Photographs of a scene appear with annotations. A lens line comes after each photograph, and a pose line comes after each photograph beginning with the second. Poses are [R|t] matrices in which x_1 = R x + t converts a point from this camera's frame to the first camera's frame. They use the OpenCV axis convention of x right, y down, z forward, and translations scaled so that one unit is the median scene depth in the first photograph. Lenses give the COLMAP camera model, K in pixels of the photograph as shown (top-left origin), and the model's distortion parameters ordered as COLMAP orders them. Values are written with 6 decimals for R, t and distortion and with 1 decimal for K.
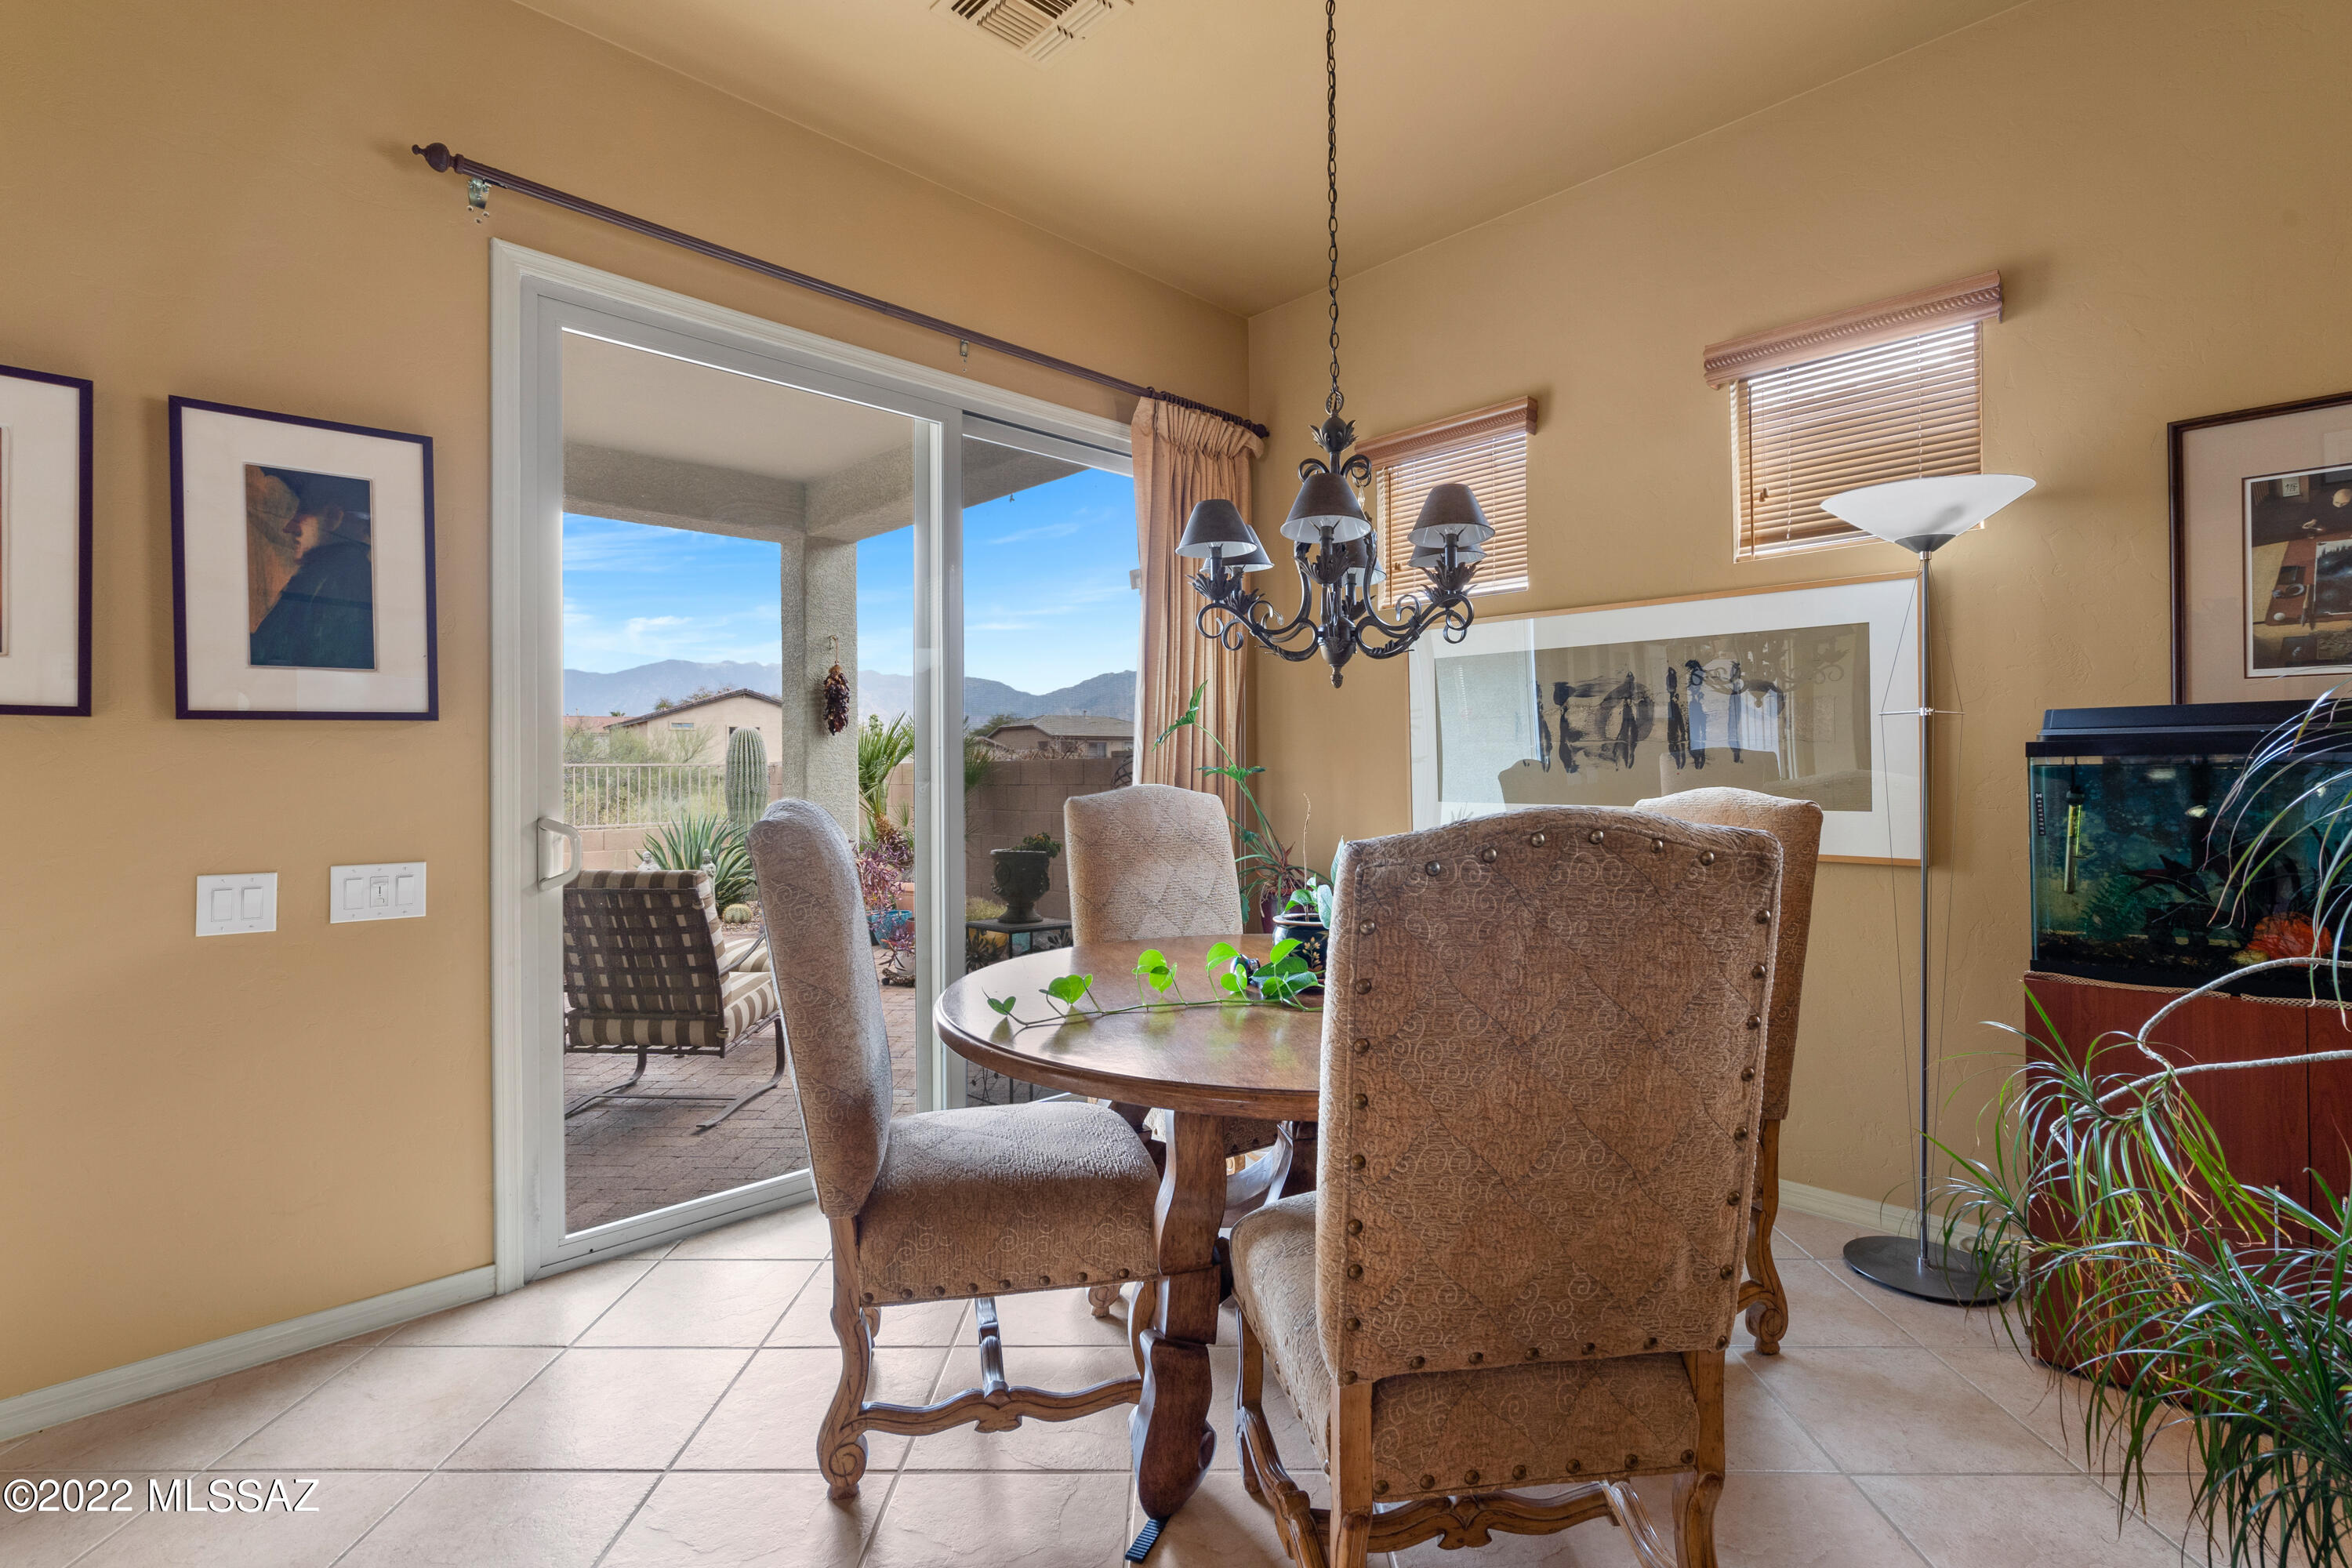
lens RADIAL K [[1090.2, 0, 1178.9], [0, 1090.2, 766.2], [0, 0, 1]] dist [-0.005762, 0.001905]
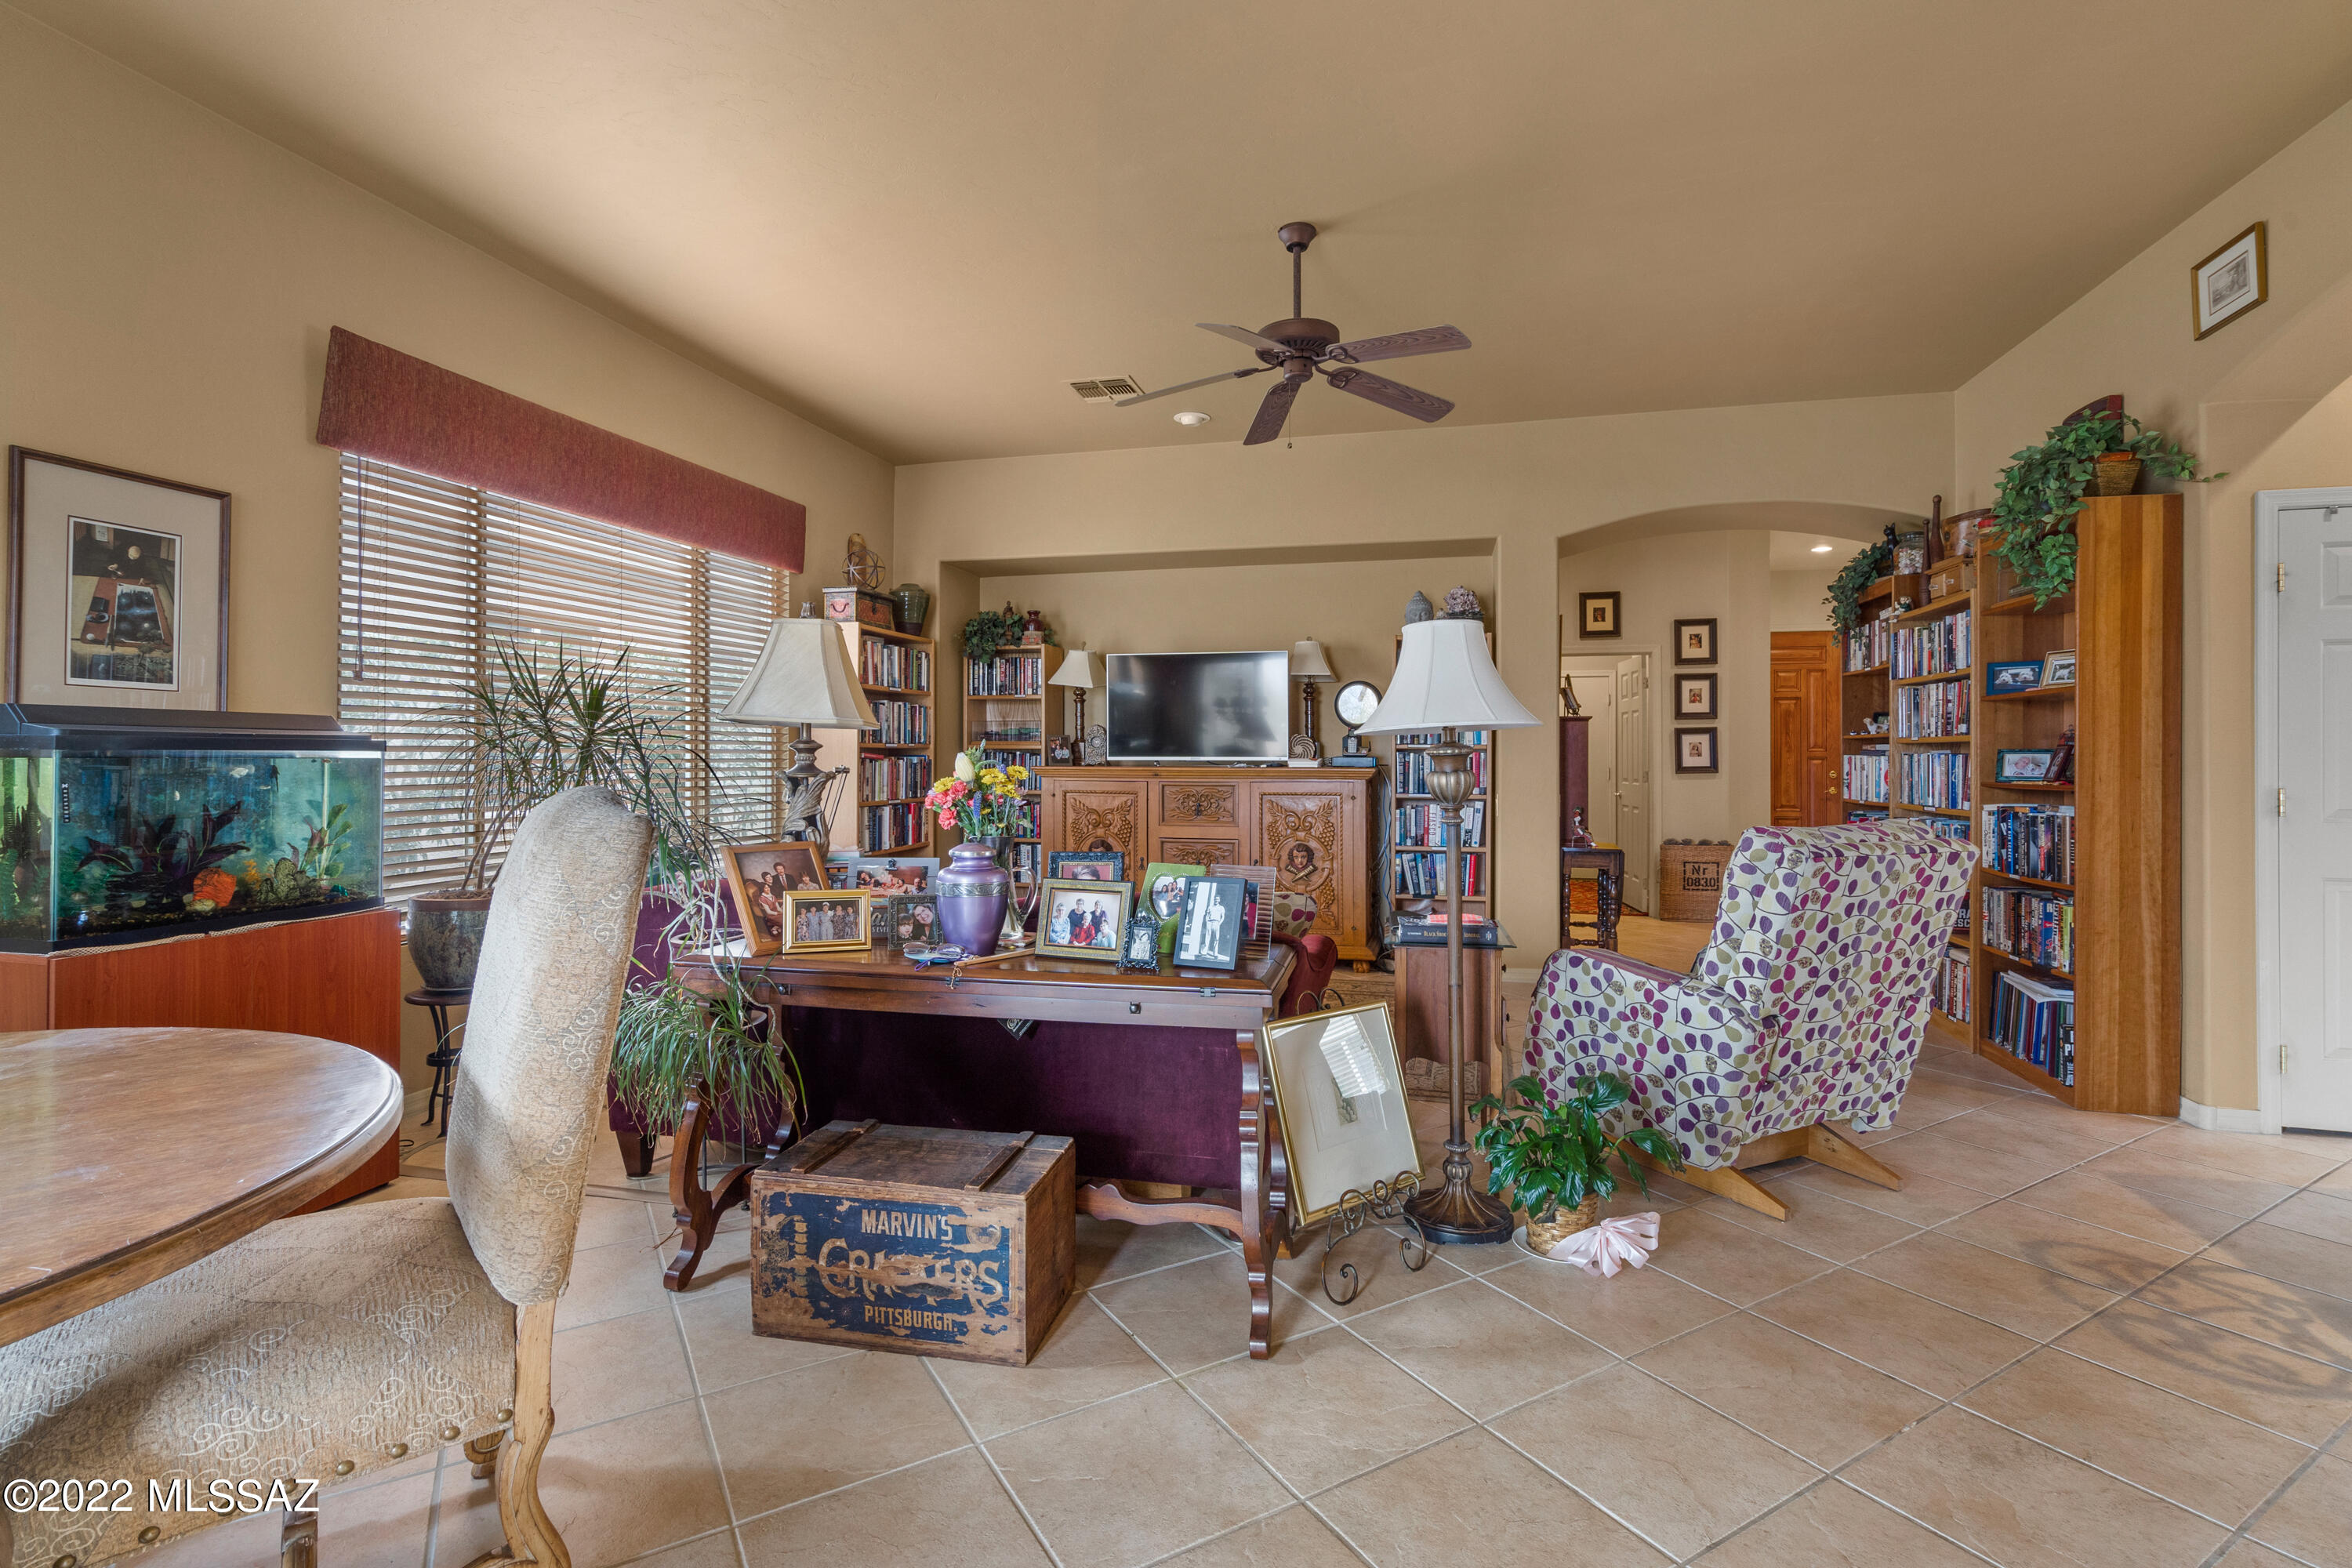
lens RADIAL K [[1090.2, 0, 1182.0], [0, 1090.2, 754.4], [0, 0, 1]] dist [-0.005762, 0.001905]
pose [[-0.524634, 0.010749, 0.851260, -0.634305], [-0.002419, 0.999897, -0.014117, 0.007738], [-0.851324, -0.009466, -0.524555, 0.570351]]
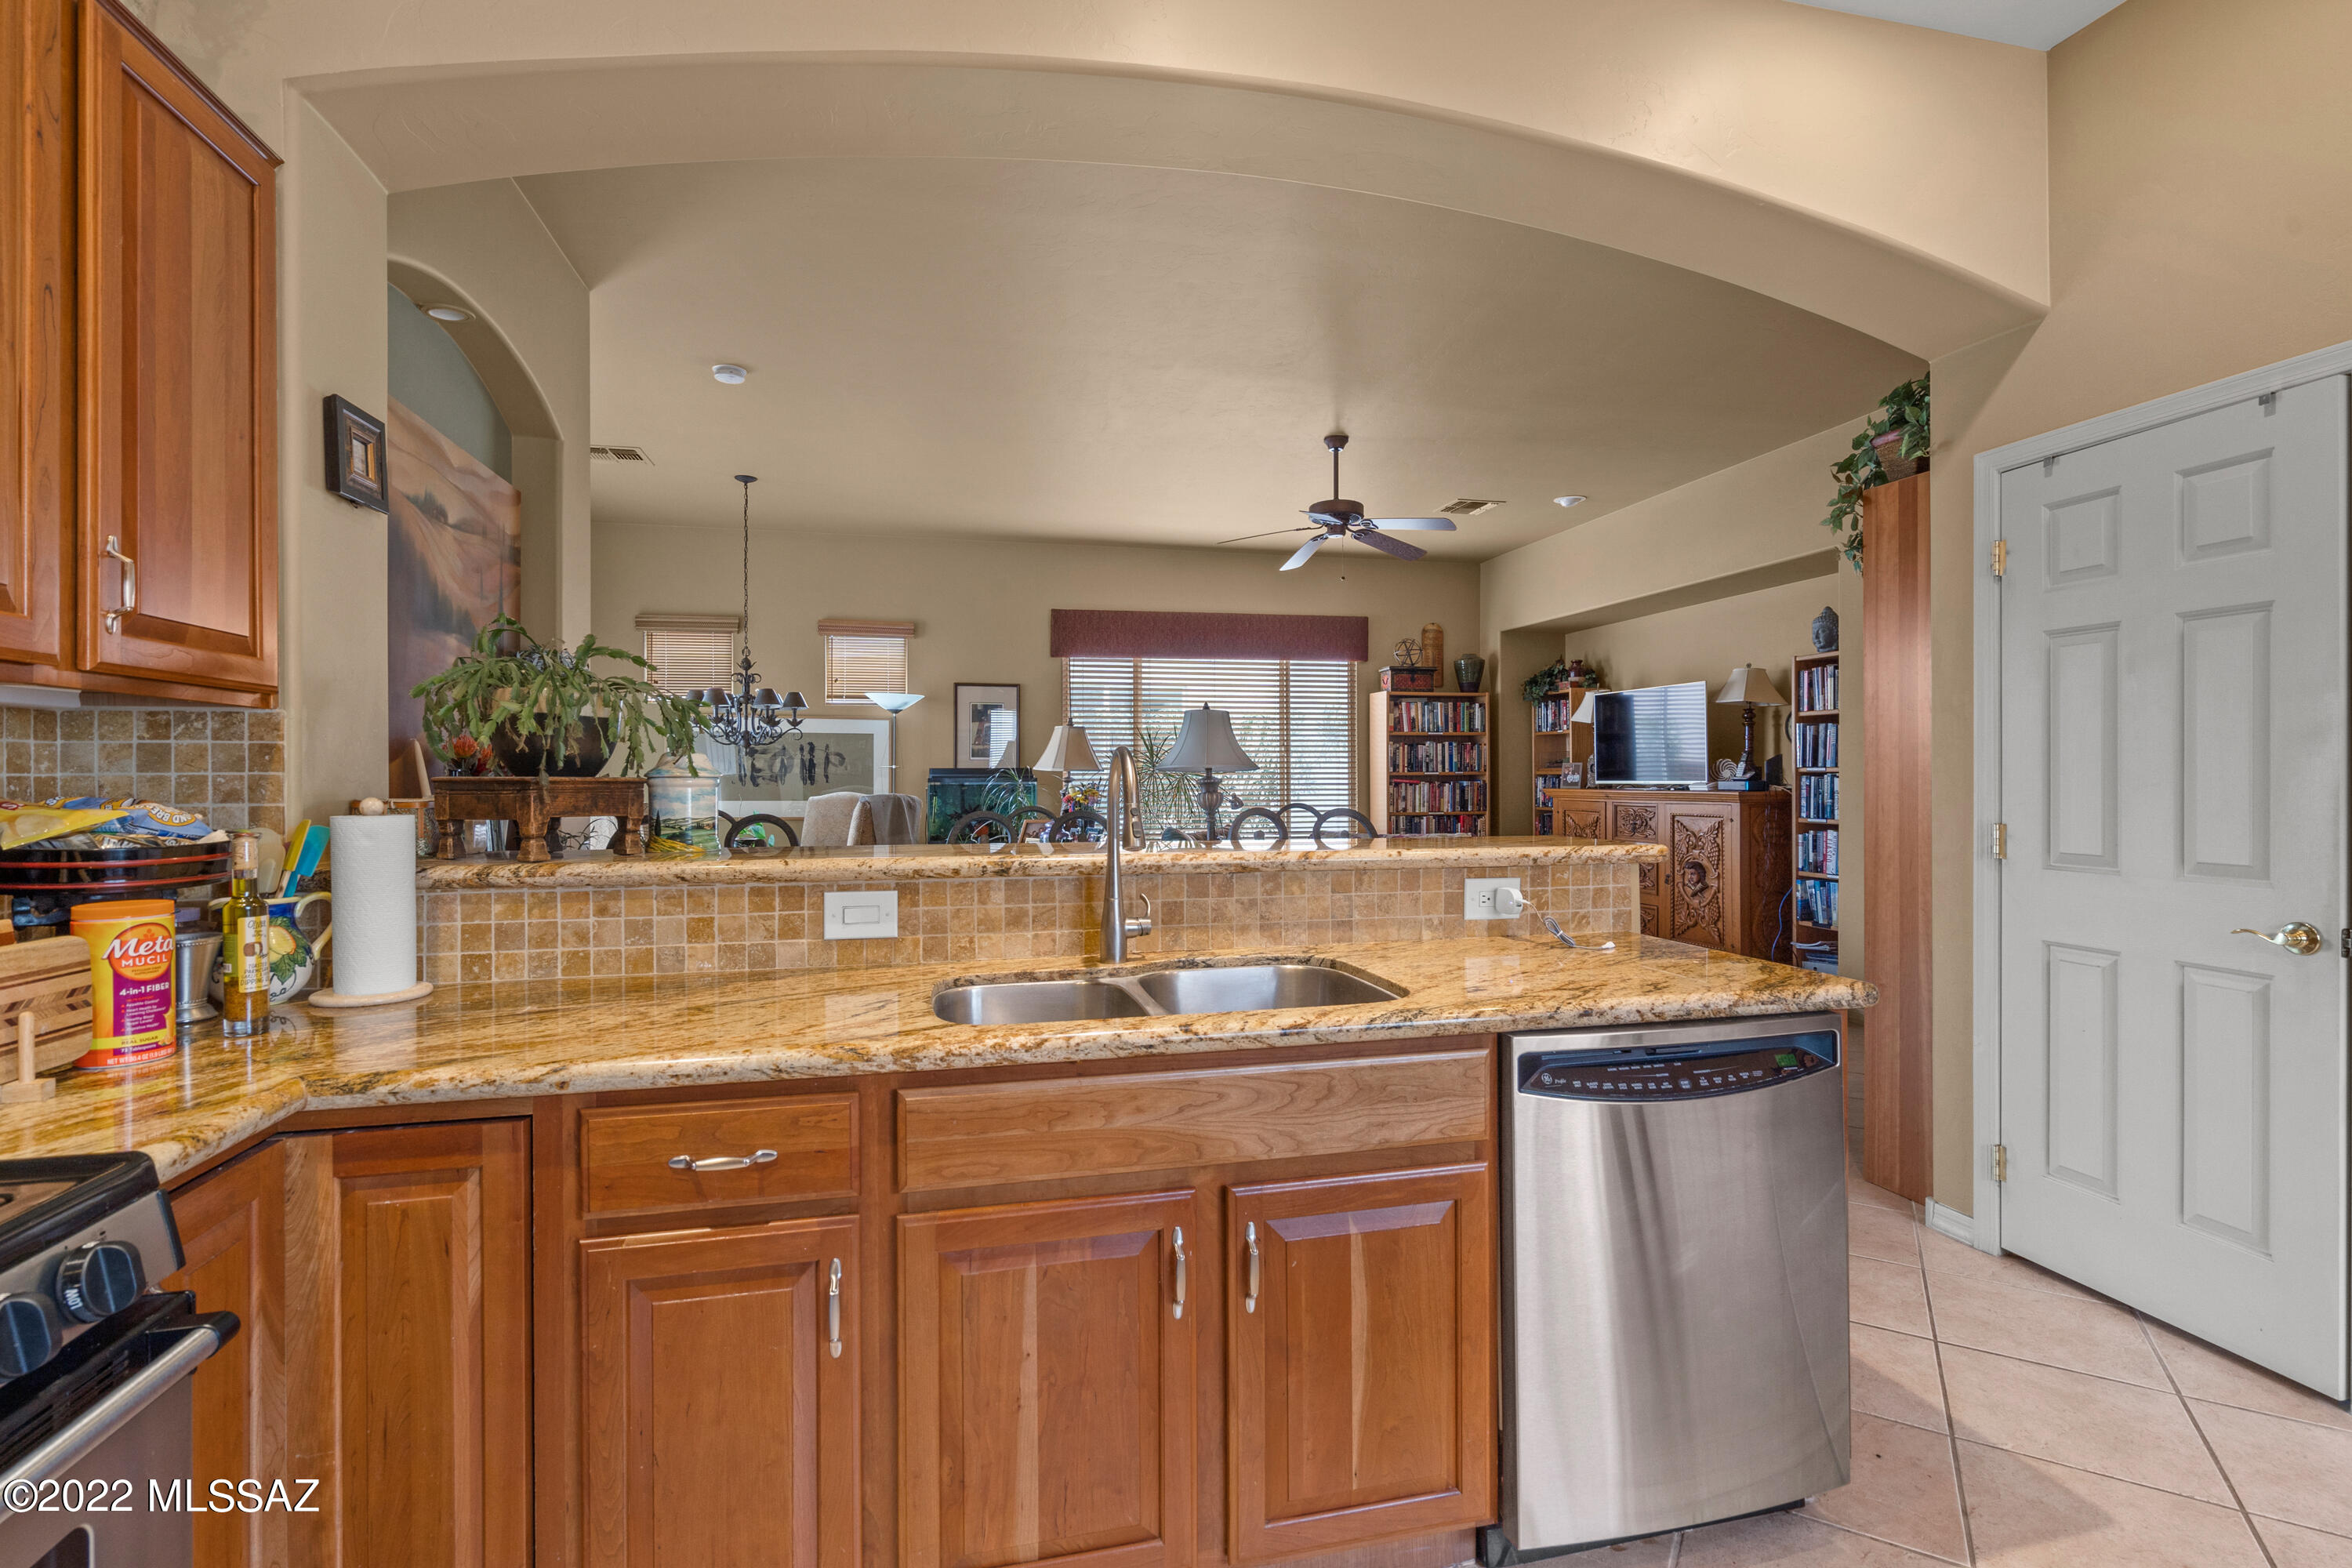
lens RADIAL K [[1090.2, 0, 1184.2], [0, 1090.2, 770.8], [0, 0, 1]] dist [-0.005762, 0.001905]
pose [[0.507694, 0.013472, 0.861432, -1.625425], [-0.005588, 0.999908, -0.012344, -0.006916], [-0.861519, 0.001453, 0.507722, -1.321487]]
